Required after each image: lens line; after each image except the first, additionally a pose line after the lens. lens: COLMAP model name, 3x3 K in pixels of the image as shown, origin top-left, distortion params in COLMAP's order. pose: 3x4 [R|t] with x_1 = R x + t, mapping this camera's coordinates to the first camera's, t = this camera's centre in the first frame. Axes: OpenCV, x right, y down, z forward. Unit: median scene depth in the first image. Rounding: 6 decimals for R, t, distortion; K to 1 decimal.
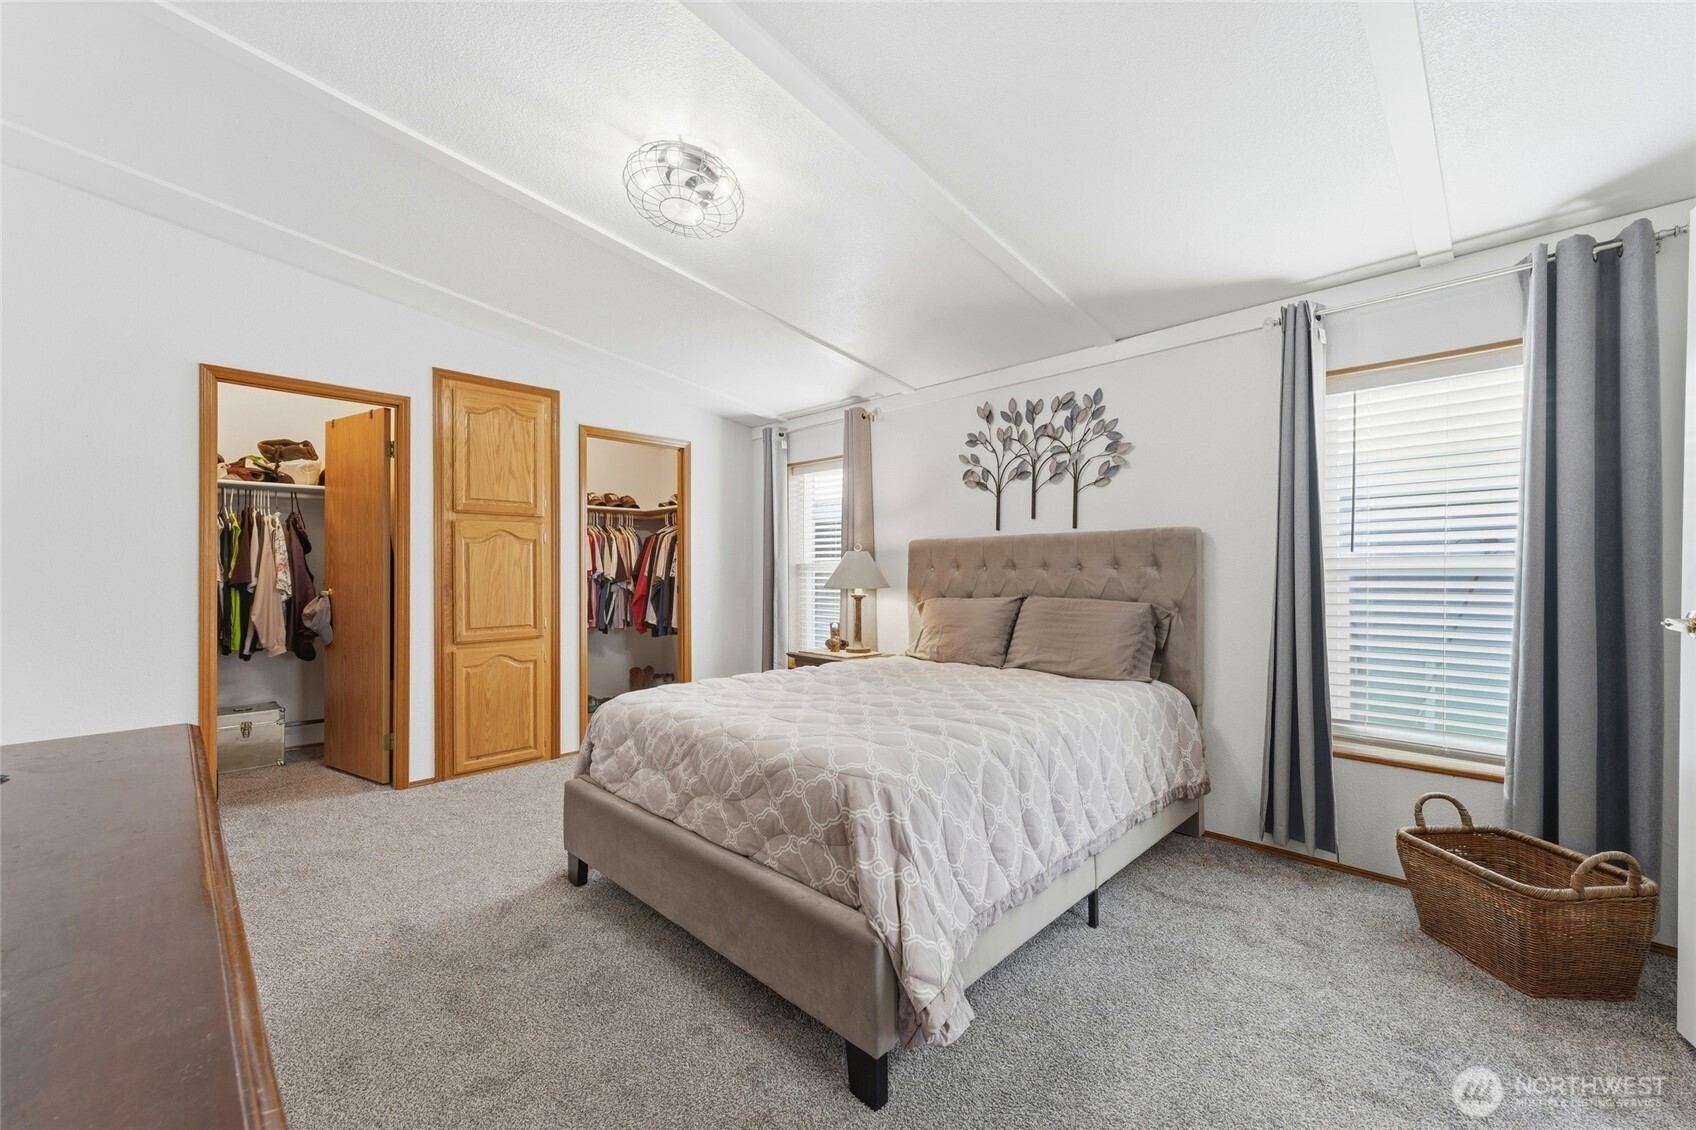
lens RADIAL K [[671.7, 0, 846.3], [0, 671.7, 569.4], [0, 0, 1]] dist [0.003919, -0.000276]
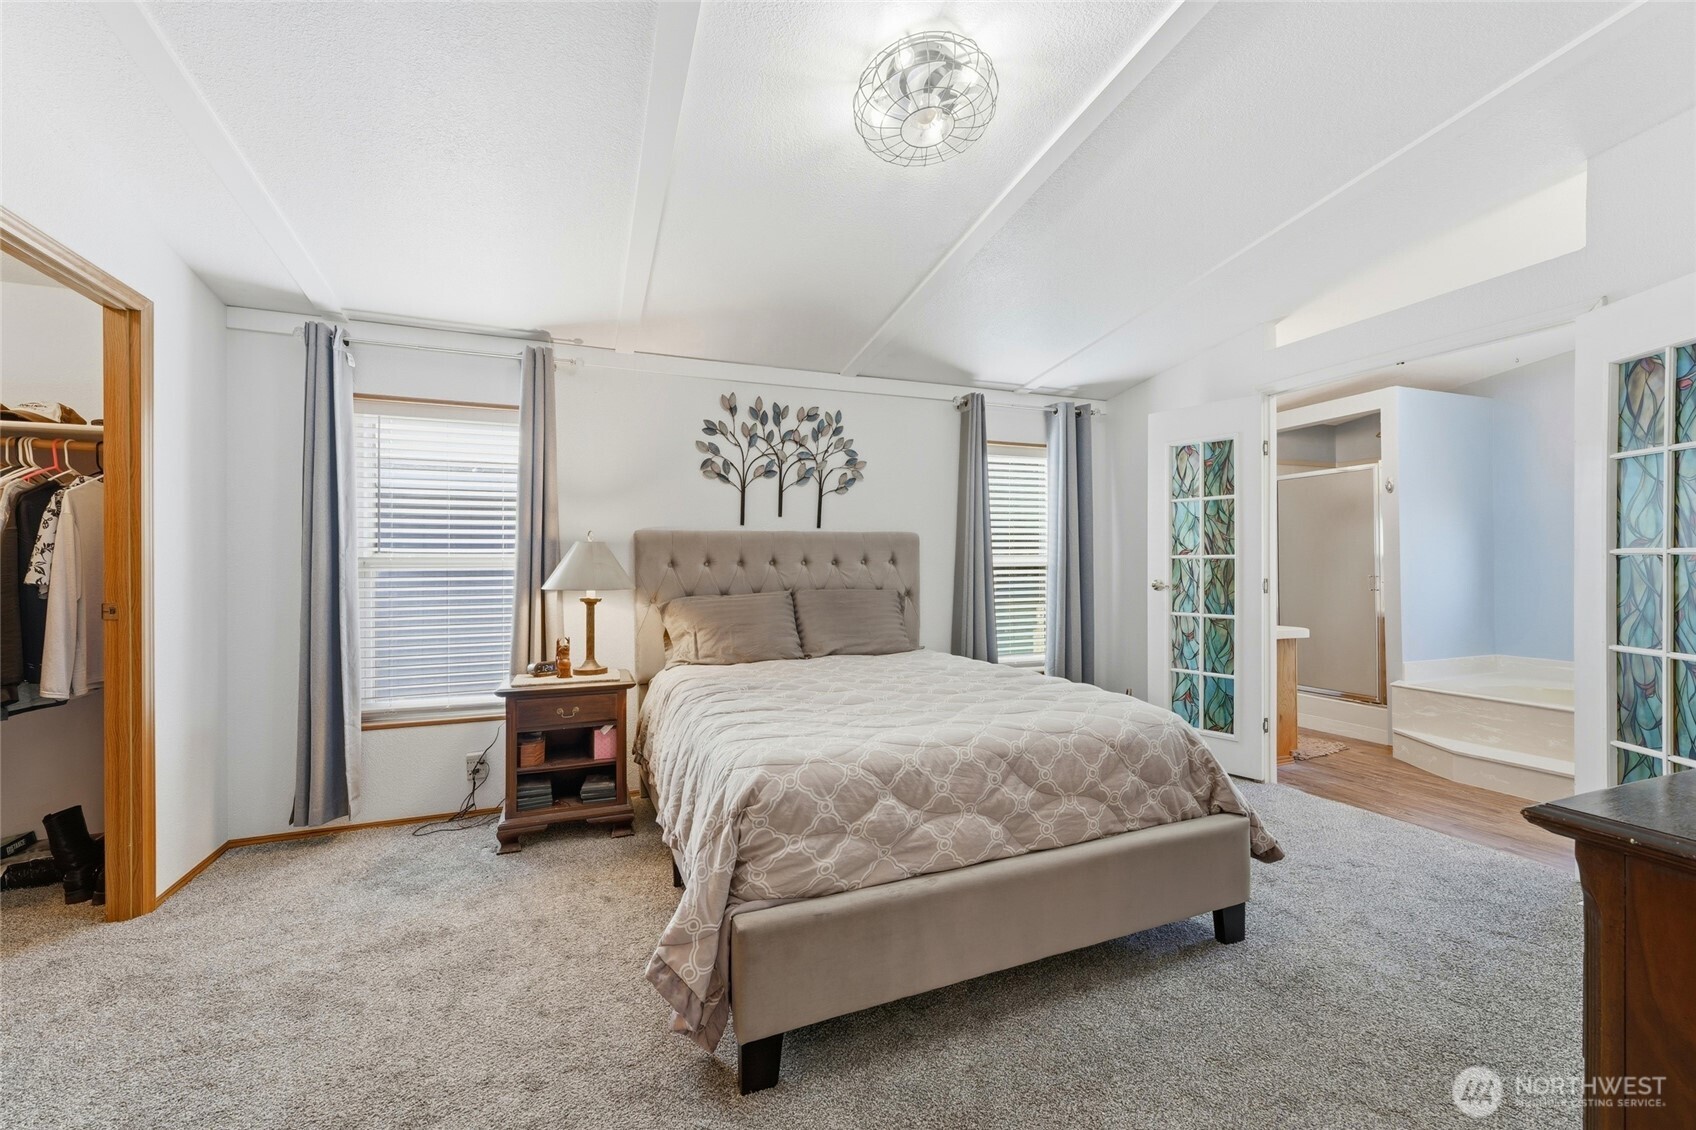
lens RADIAL K [[671.7, 0, 848.8], [0, 671.7, 565.2], [0, 0, 1]] dist [0.003919, -0.000276]
pose [[0.402787, -0.002204, 0.915291, -0.649094], [0.004146, 0.999991, 0.000583, 0.000670], [-0.915284, 0.003559, 0.402793, 0.480241]]
